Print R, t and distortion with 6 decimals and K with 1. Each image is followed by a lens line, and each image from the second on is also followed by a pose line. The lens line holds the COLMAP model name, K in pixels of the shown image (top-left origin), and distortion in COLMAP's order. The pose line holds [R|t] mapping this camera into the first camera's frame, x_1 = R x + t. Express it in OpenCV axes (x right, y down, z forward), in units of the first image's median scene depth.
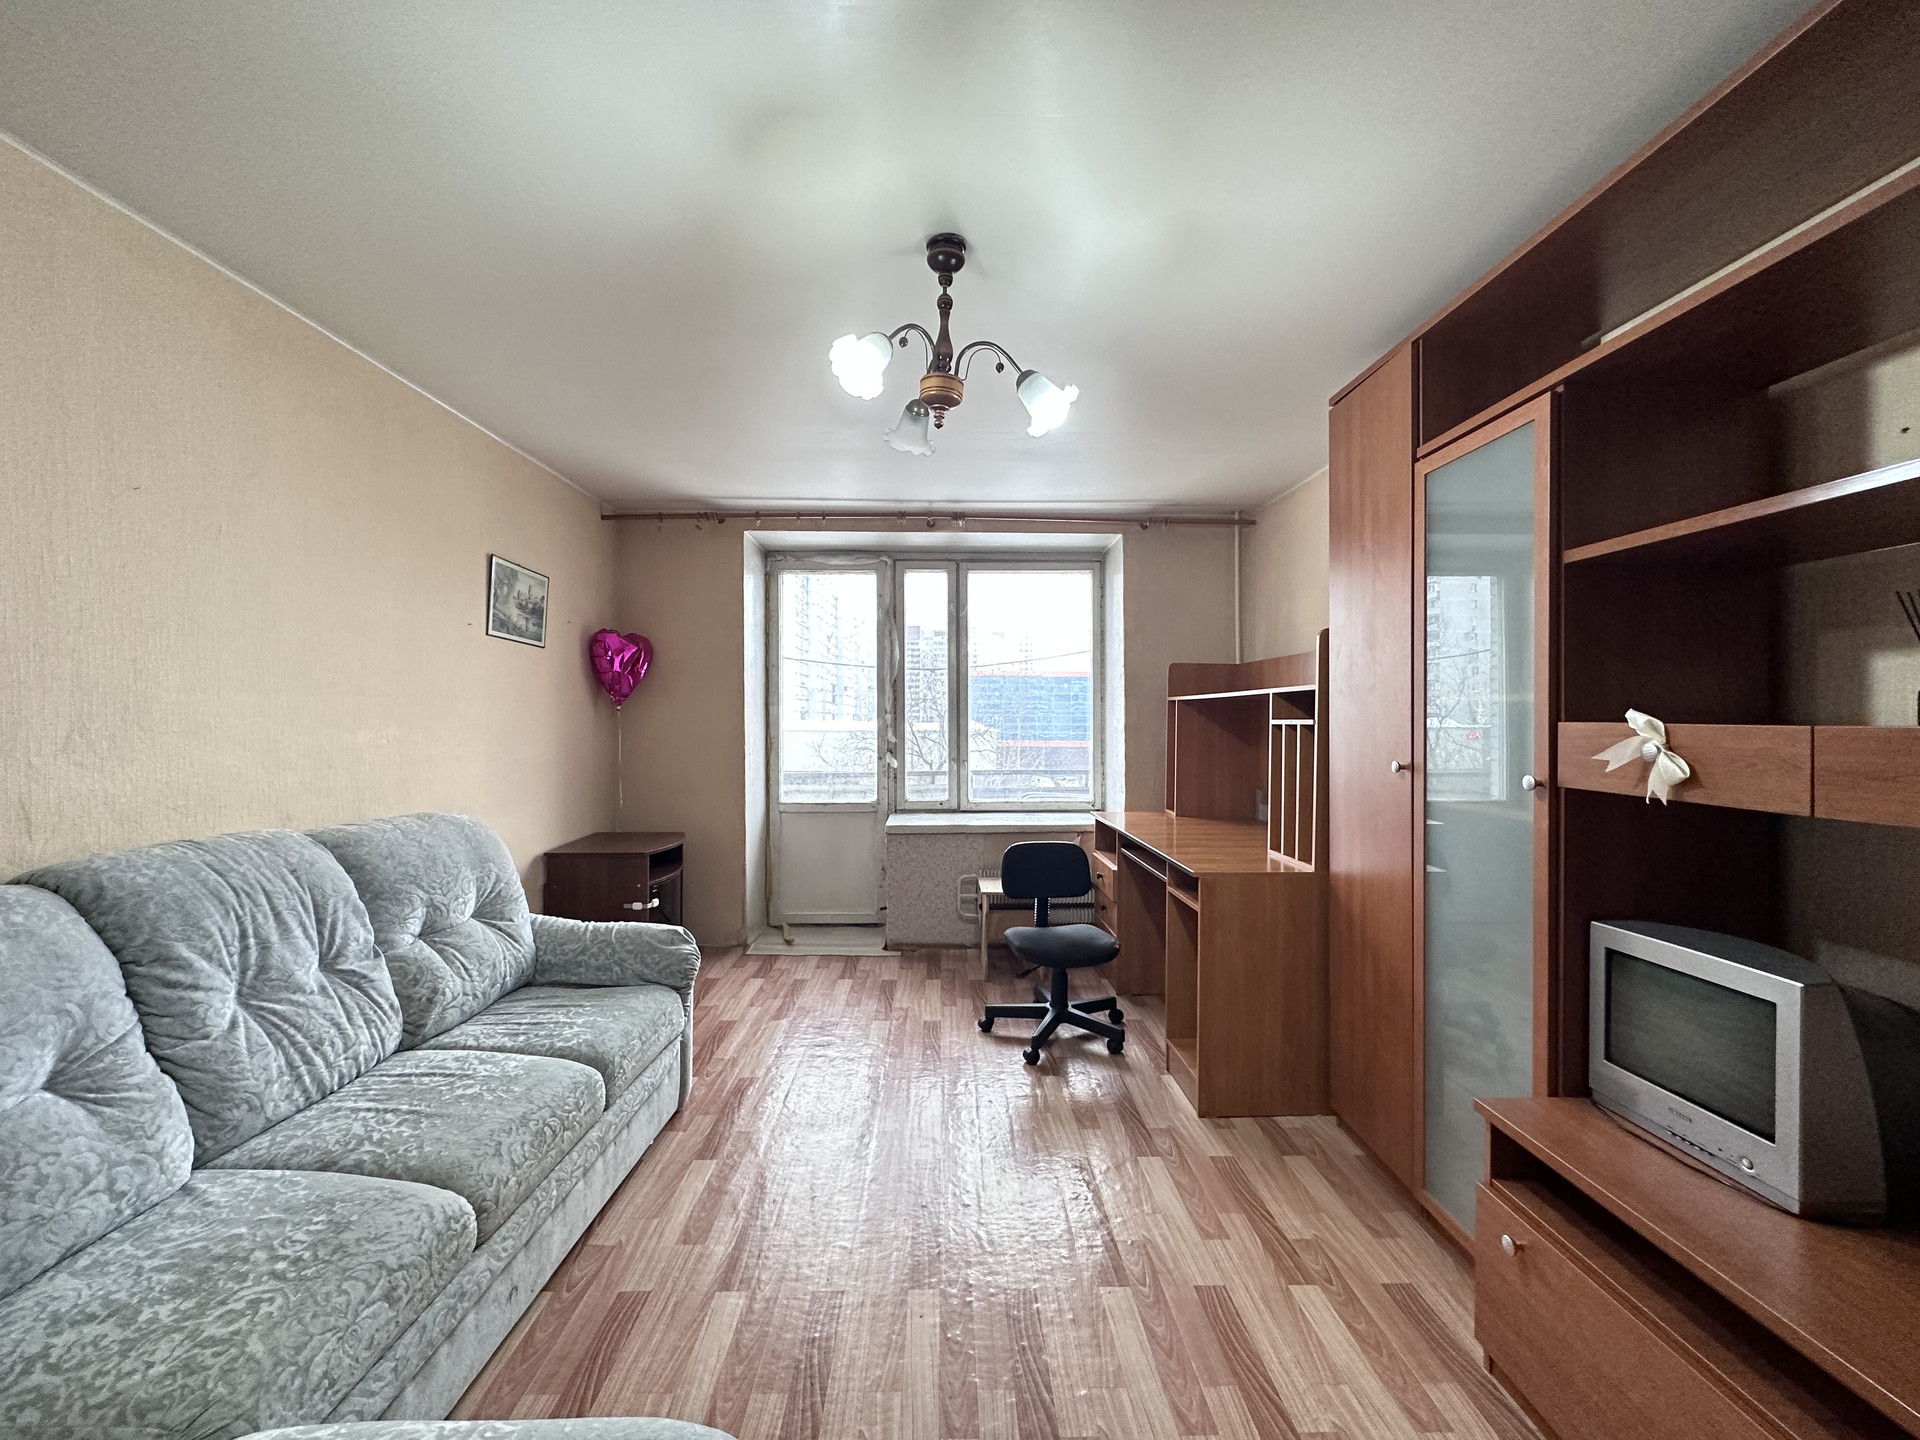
lens RADIAL K [[767.4, 0, 959.7], [0, 767.4, 724.2], [0, 0, 1]] dist [-0.001433, 0.000641]
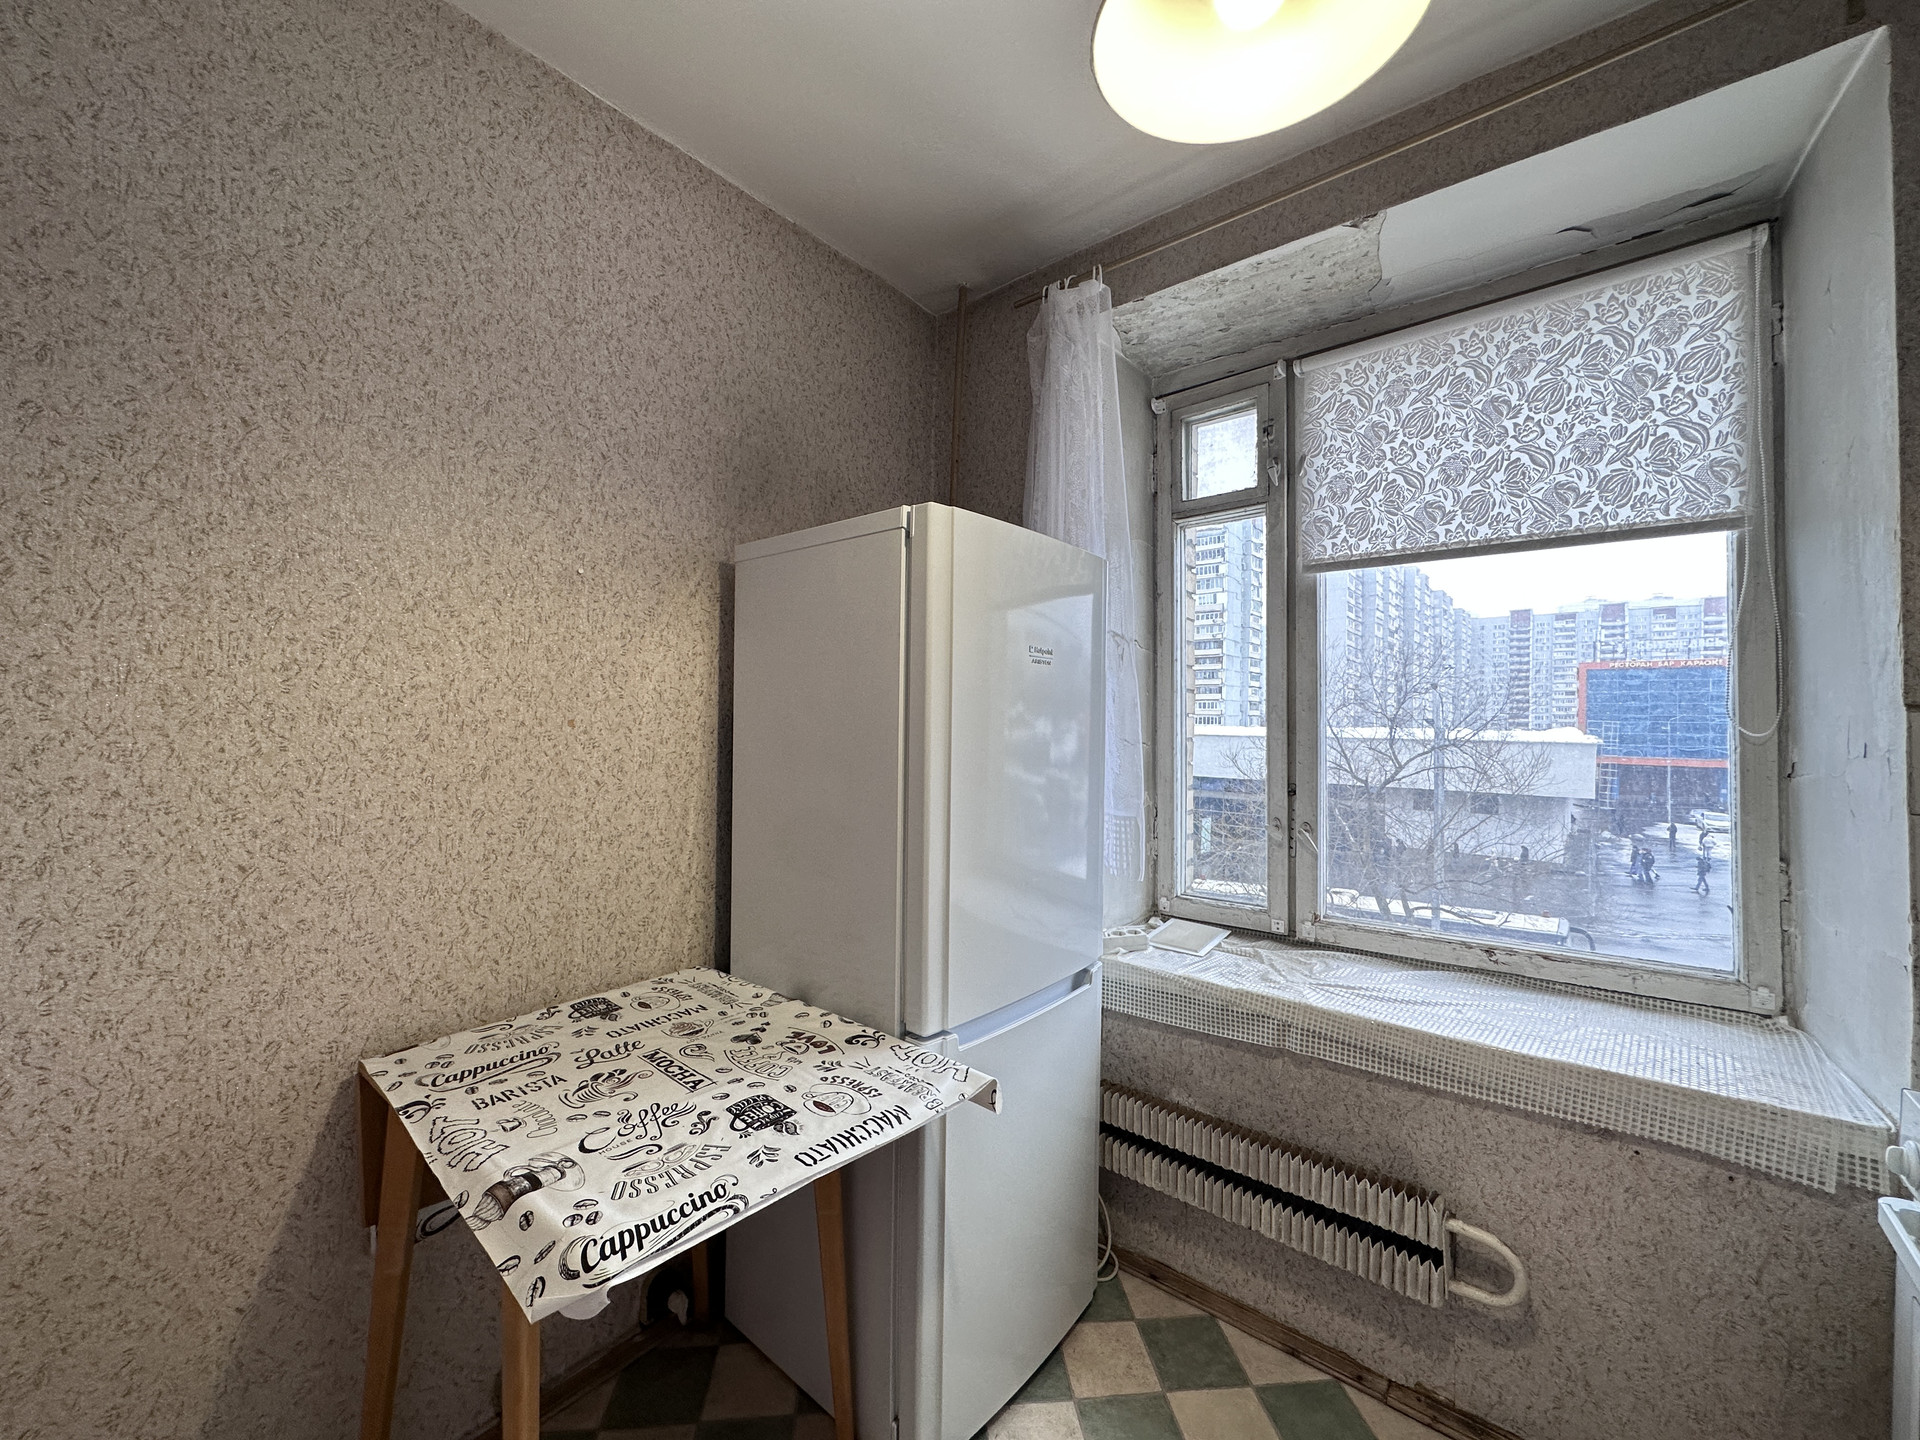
lens RADIAL K [[767.4, 0, 958.5], [0, 767.4, 718.7], [0, 0, 1]] dist [-0.001433, 0.000641]
pose [[0.766277, -0.005240, -0.642489, 0.129055], [0.000540, 0.999972, -0.007512, -0.002824], [0.642510, 0.005409, 0.766258, 0.558486]]
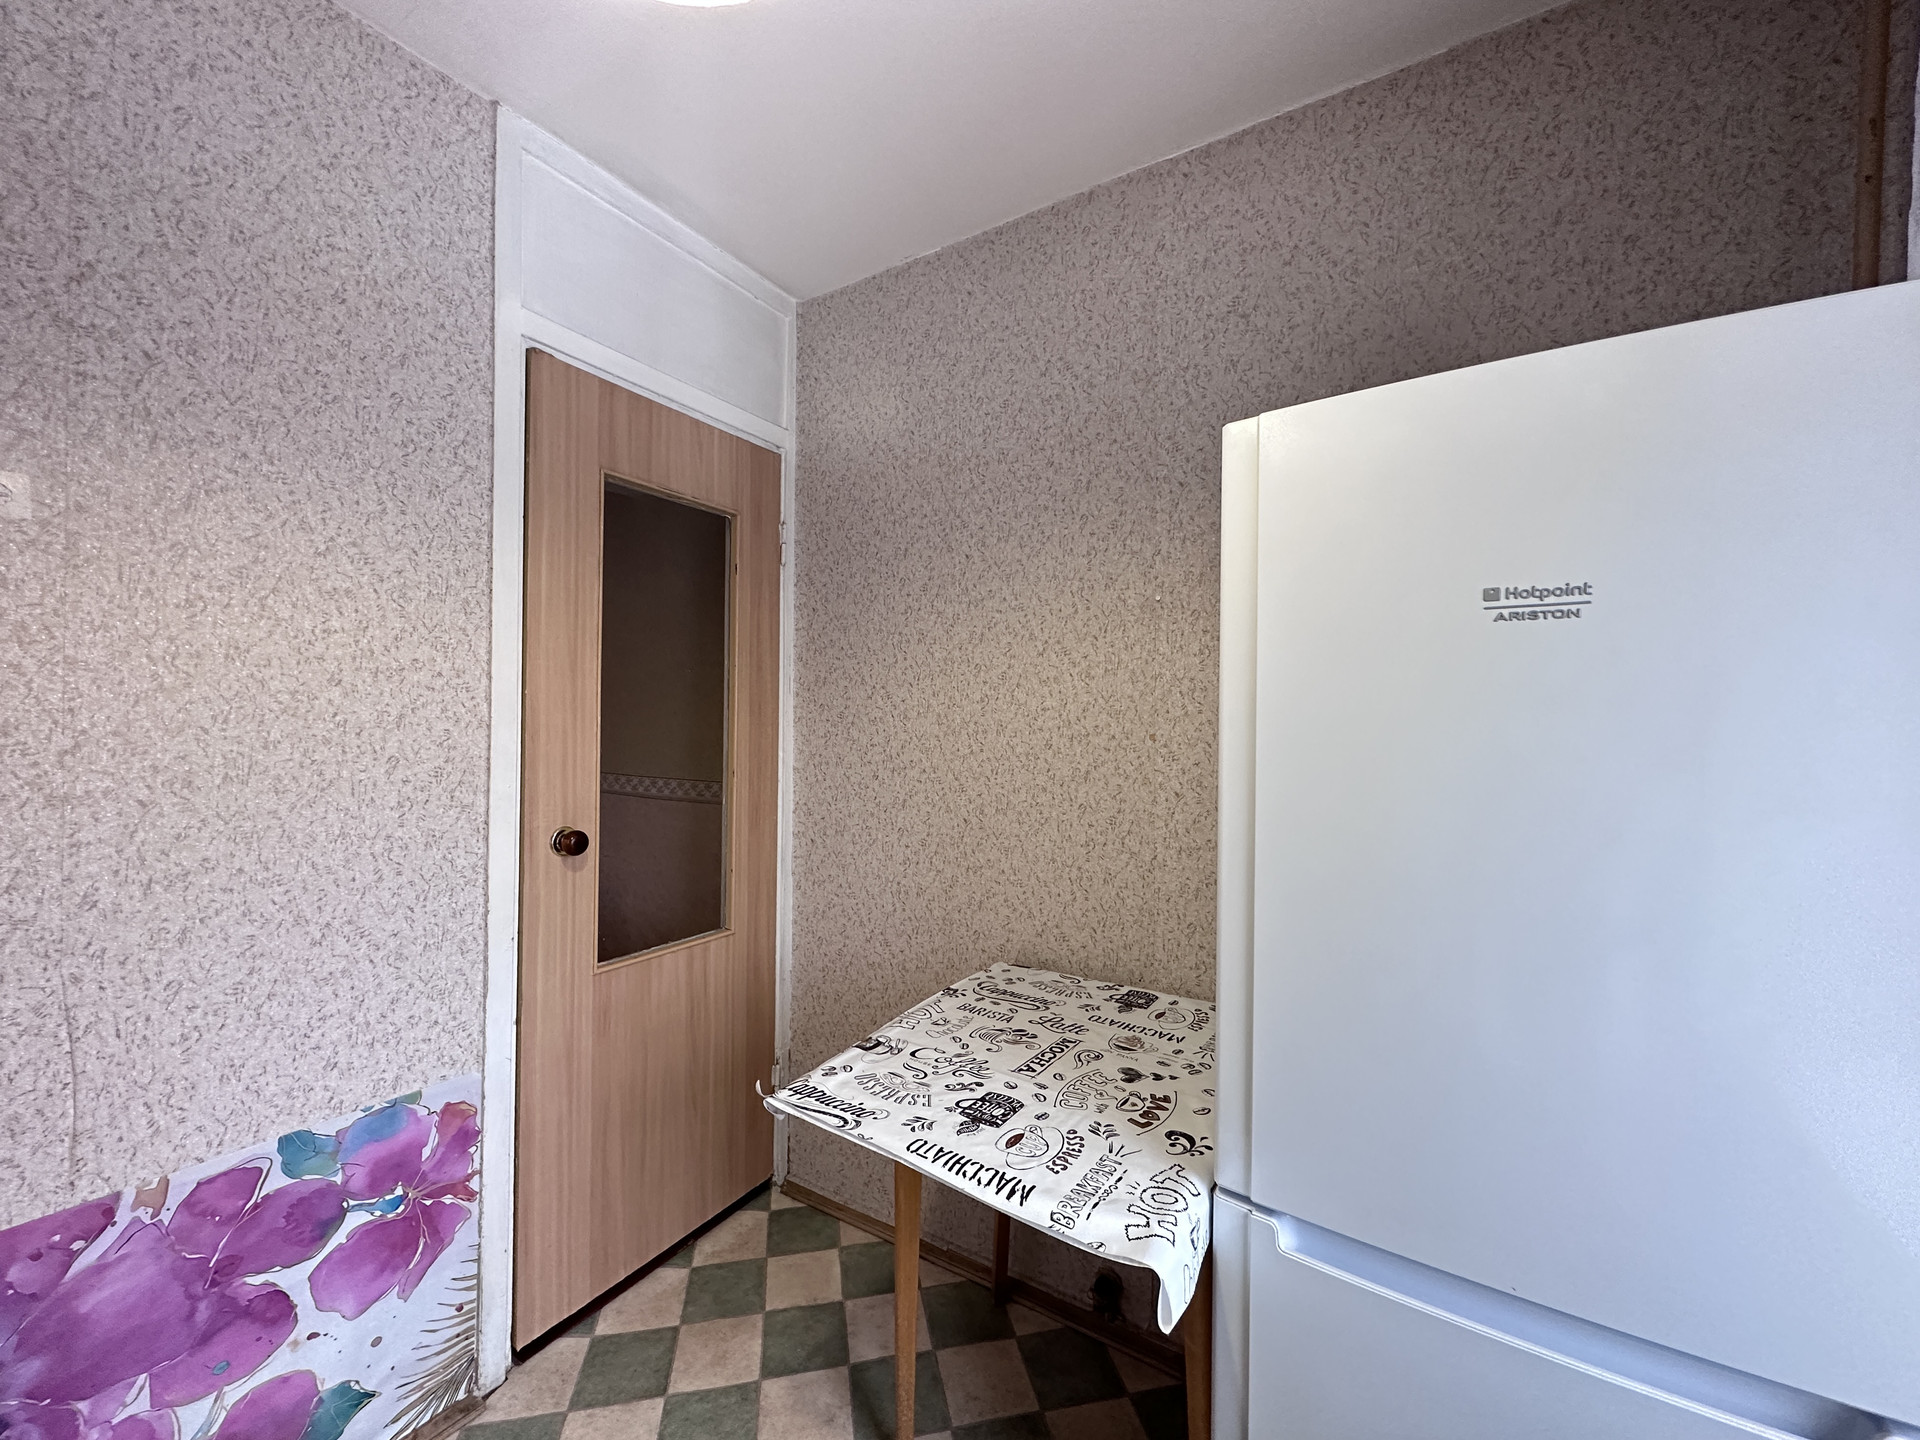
lens RADIAL K [[767.4, 0, 963.6], [0, 767.4, 720.0], [0, 0, 1]] dist [-0.001433, 0.000641]
pose [[-0.550038, -0.027522, -0.834686, 0.134546], [-0.018689, 0.999612, -0.020645, -0.002677], [0.834930, 0.004244, -0.550340, 0.666414]]
